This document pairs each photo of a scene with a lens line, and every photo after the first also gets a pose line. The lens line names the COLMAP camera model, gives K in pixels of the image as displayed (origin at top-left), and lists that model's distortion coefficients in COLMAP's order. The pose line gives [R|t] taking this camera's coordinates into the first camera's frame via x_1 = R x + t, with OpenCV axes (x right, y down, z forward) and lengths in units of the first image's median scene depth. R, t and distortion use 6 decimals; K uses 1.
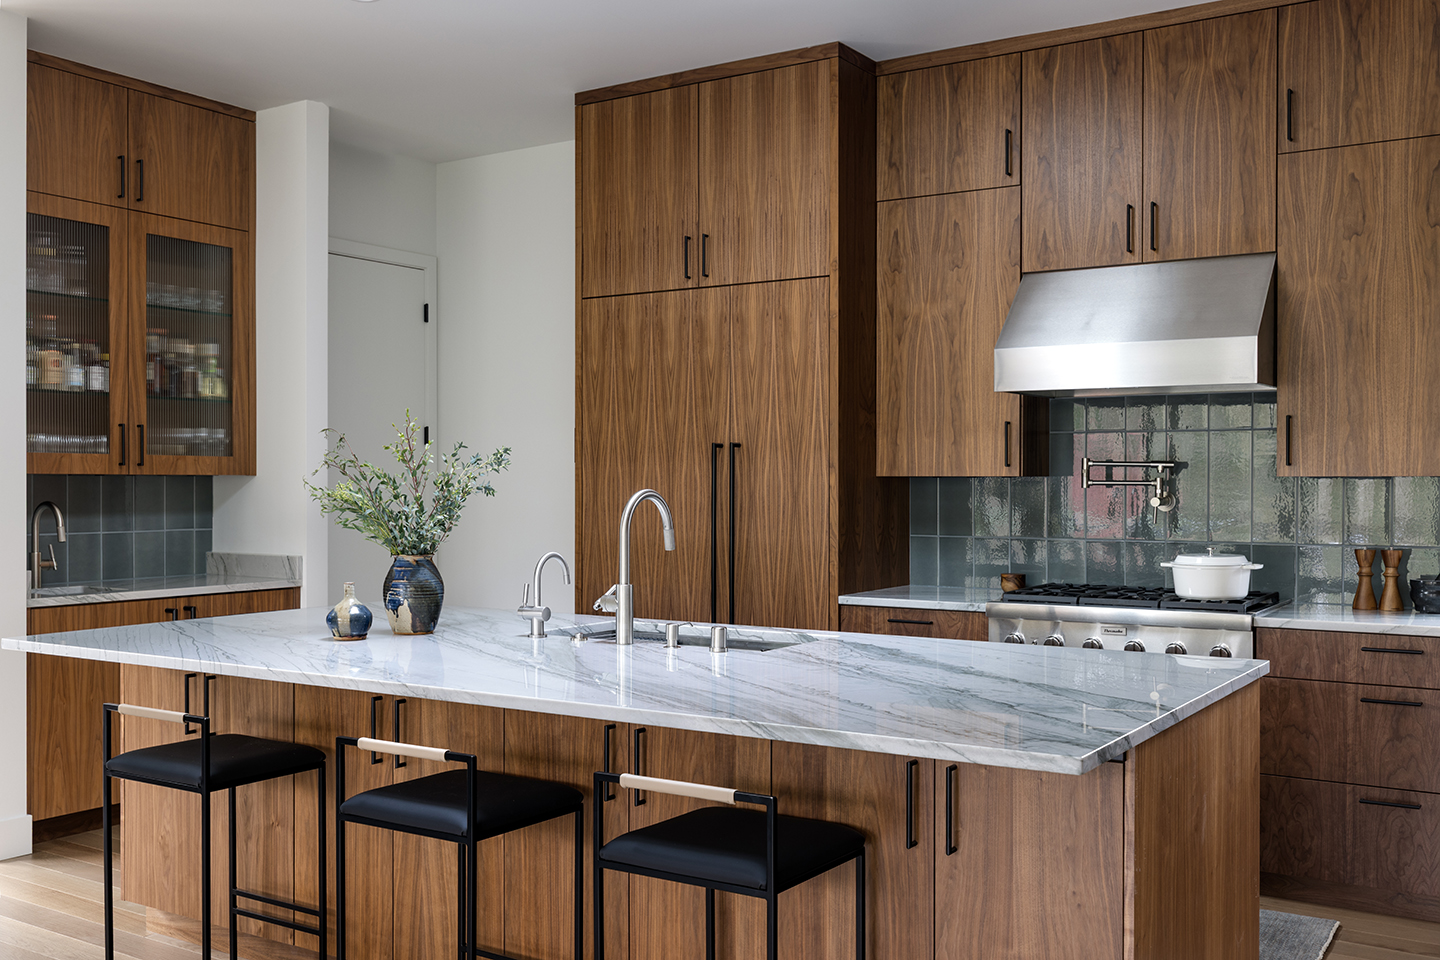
lens RADIAL K [[1439.3, 0, 728.0], [0, 1439.3, 492.5], [0, 0, 1]] dist [0.009987, 0.000000]
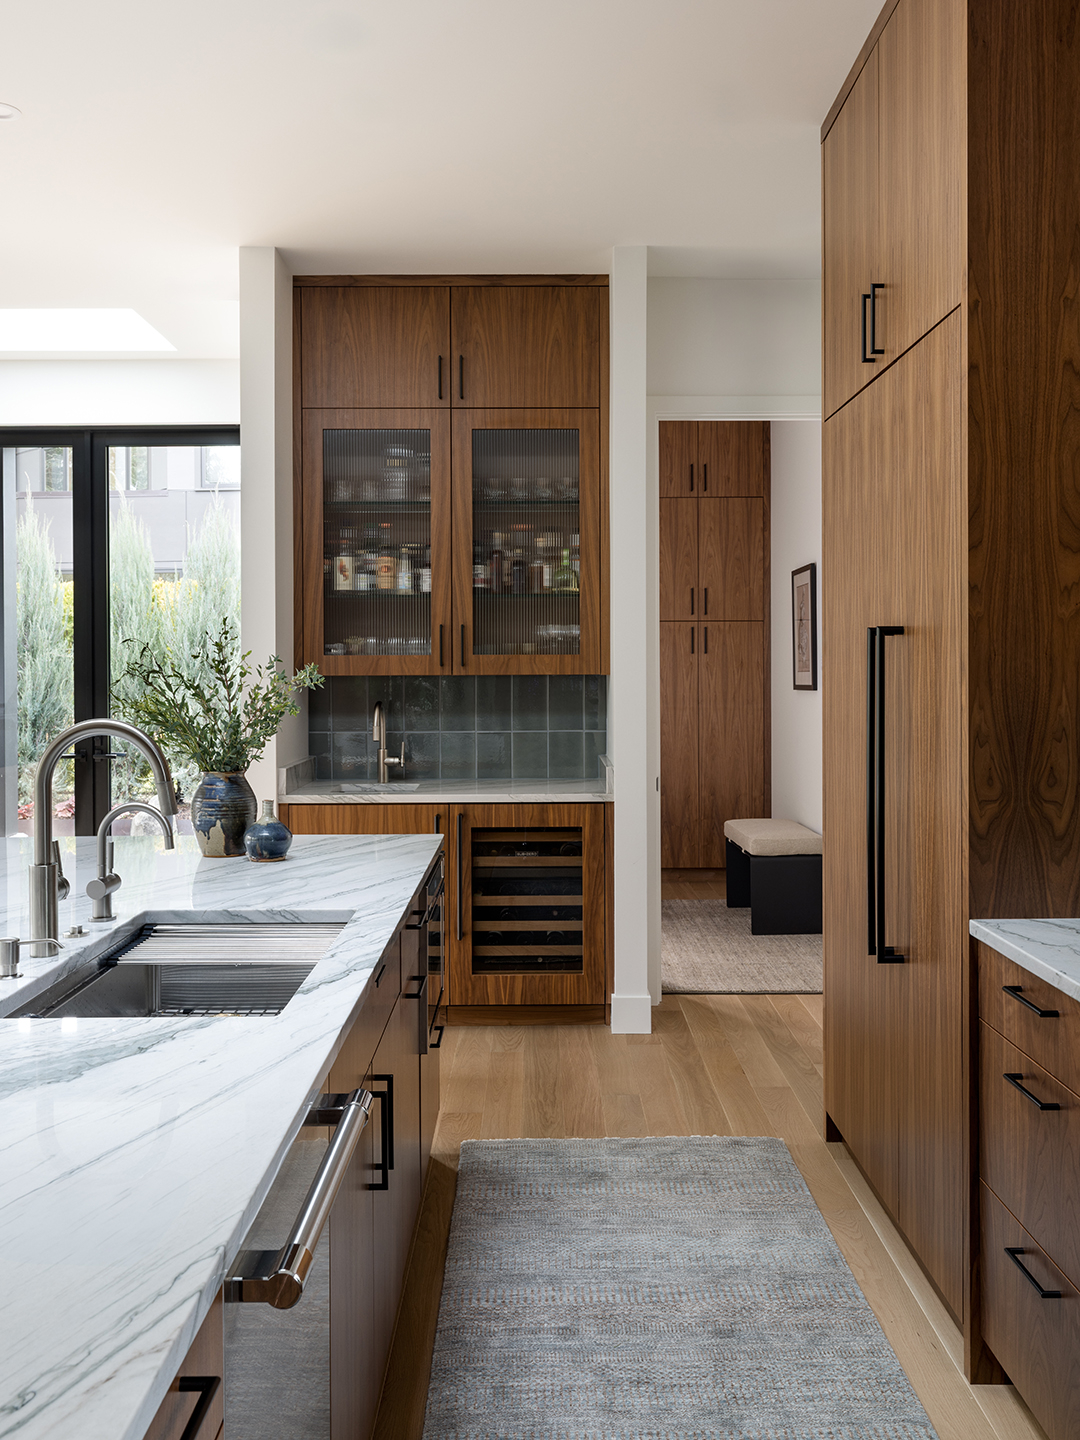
lens RADIAL K [[1266.2, 0, 558.9], [0, 1266.2, 672.4], [0, 0, 1]] dist [0.008873, 0.003587]
pose [[0.522799, 0.003533, -0.852449, 0.369379], [-0.002800, 0.999993, 0.002428, -0.016568], [0.852451, 0.001118, 0.522806, 0.608202]]
